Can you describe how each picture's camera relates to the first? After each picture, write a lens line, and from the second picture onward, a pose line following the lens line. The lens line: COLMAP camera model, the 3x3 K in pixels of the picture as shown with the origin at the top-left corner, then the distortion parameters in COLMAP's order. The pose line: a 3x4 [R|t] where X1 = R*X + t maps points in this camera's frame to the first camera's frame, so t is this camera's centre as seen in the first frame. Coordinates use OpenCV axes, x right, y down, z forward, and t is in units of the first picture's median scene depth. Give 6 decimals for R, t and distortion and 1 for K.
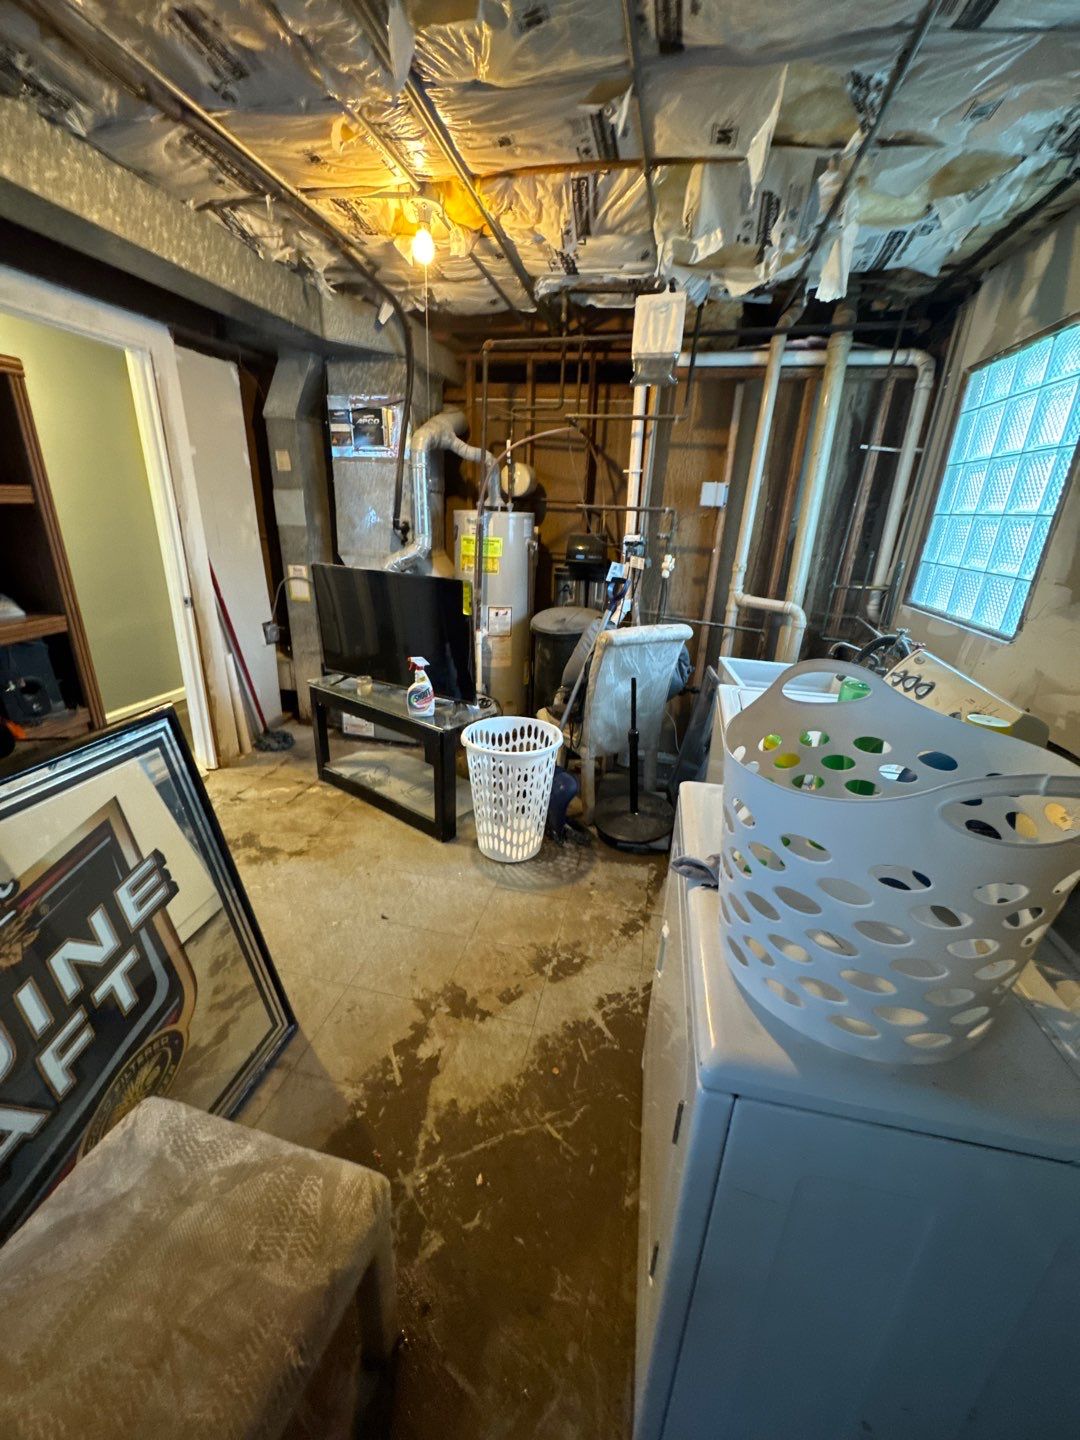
lens RADIAL K [[576.3, 0, 538.6], [0, 576.3, 718.6], [0, 0, 1]] dist [-0.002502, 0.000235]
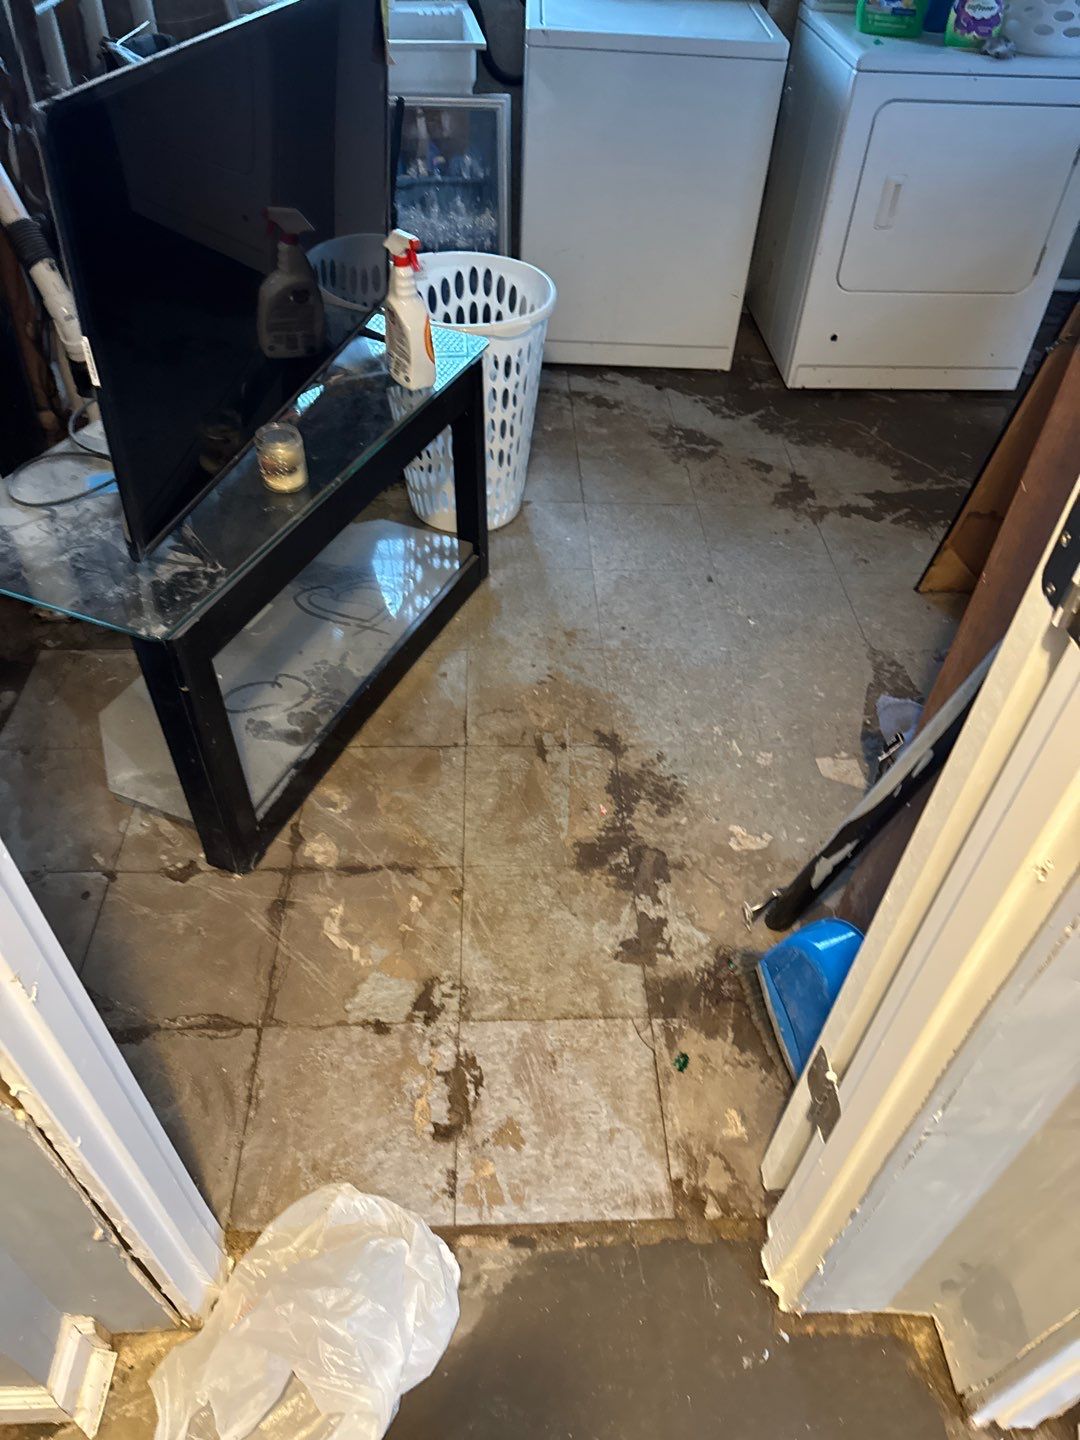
lens RADIAL K [[1023.8, 0, 544.4], [0, 1023.8, 722.5], [0, 0, 1]] dist [0.059602, -0.079572]
pose [[-0.251535, -0.708256, 0.659624, -1.535651], [0.288392, 0.595729, 0.749624, -0.673014], [-0.923883, 0.378787, 0.054409, 1.635320]]
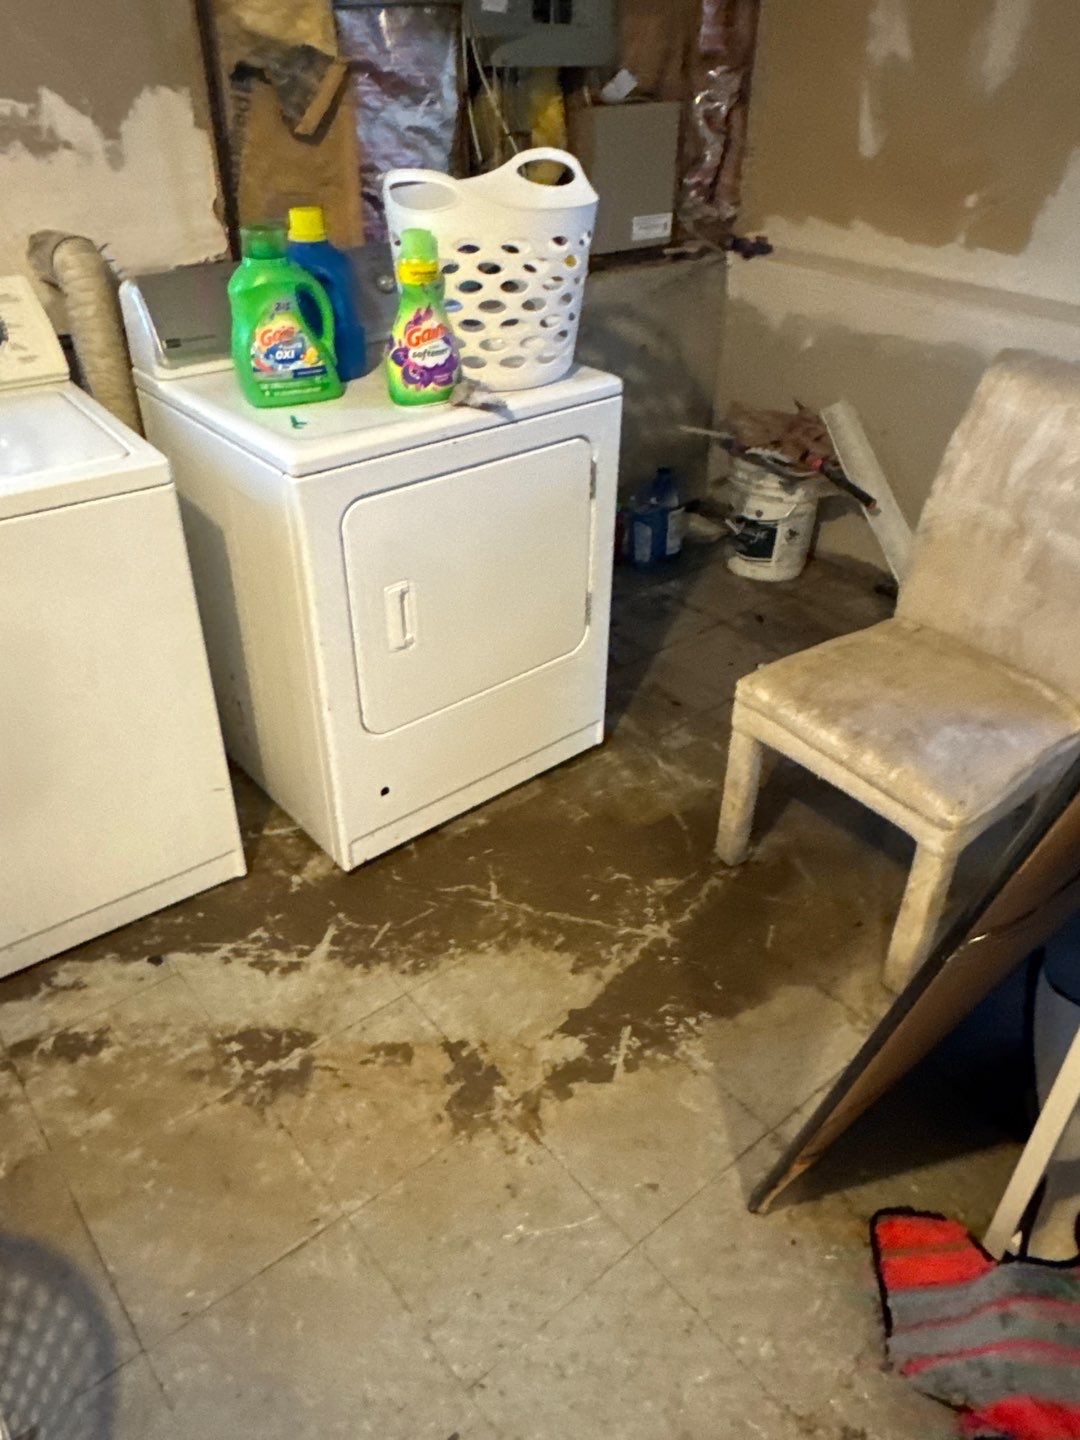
lens RADIAL K [[1017.8, 0, 539.2], [0, 1017.8, 714.4], [0, 0, 1]] dist [0.001095, -0.000437]
pose [[-0.782955, -0.382345, 0.490707, -0.603223], [0.177662, 0.618531, 0.765412, -0.506175], [-0.596170, 0.686463, -0.416353, 1.309710]]
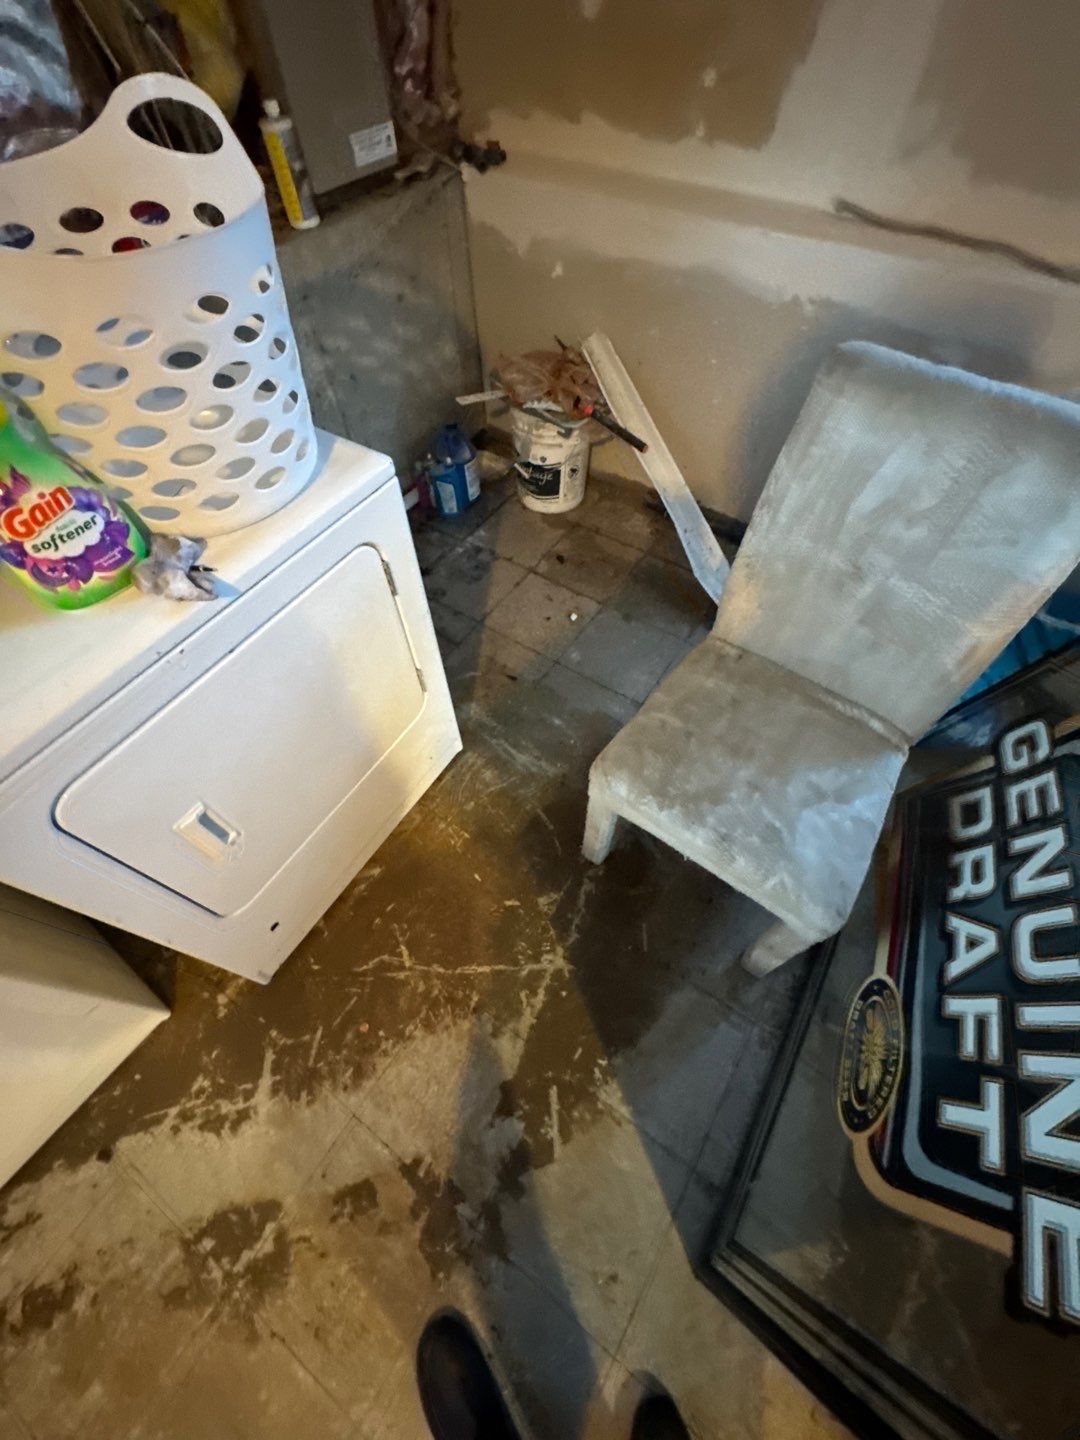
lens RADIAL K [[576.3, 0, 538.6], [0, 576.3, 718.6], [0, 0, 1]] dist [-0.002502, 0.000235]
pose [[-0.929141, -0.319901, 0.185365, -0.210059], [0.109362, 0.241129, 0.964312, -0.231280], [-0.353181, 0.916253, -0.189058, 0.704392]]
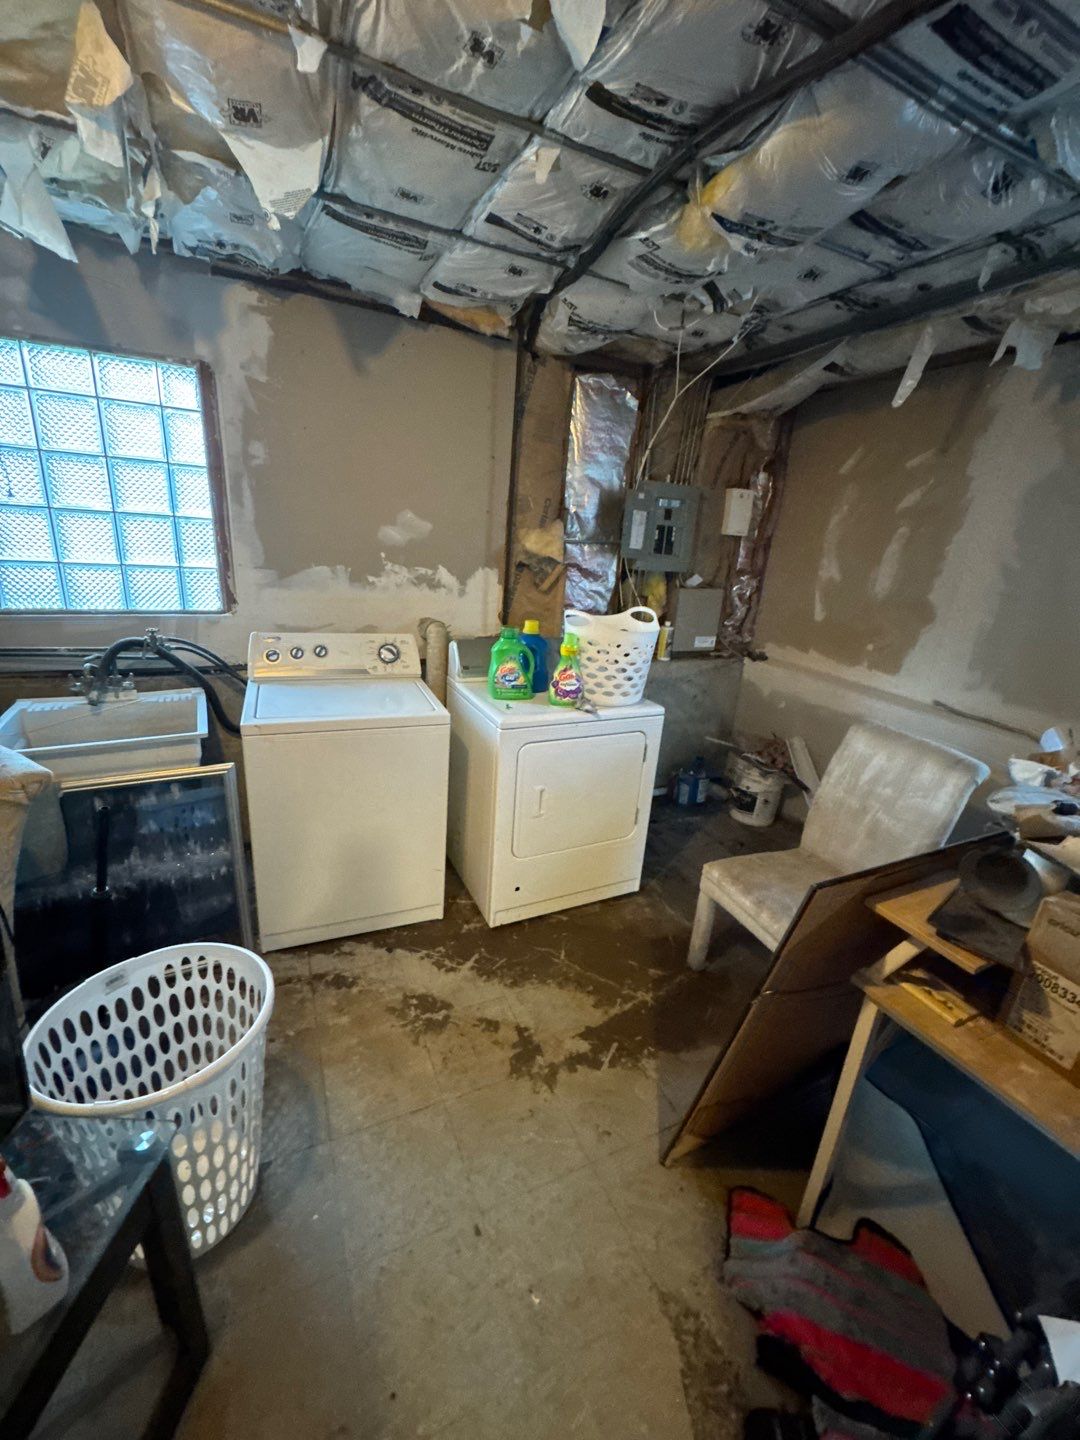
lens RADIAL K [[572.6, 0, 539.5], [0, 572.6, 717.8], [0, 0, 1]] dist [-0.002221, 0.000202]
pose [[-0.601799, -0.320844, 0.731367, -0.808644], [0.184758, 0.834986, 0.518327, -0.589252], [-0.776983, 0.447054, -0.443215, 1.359113]]
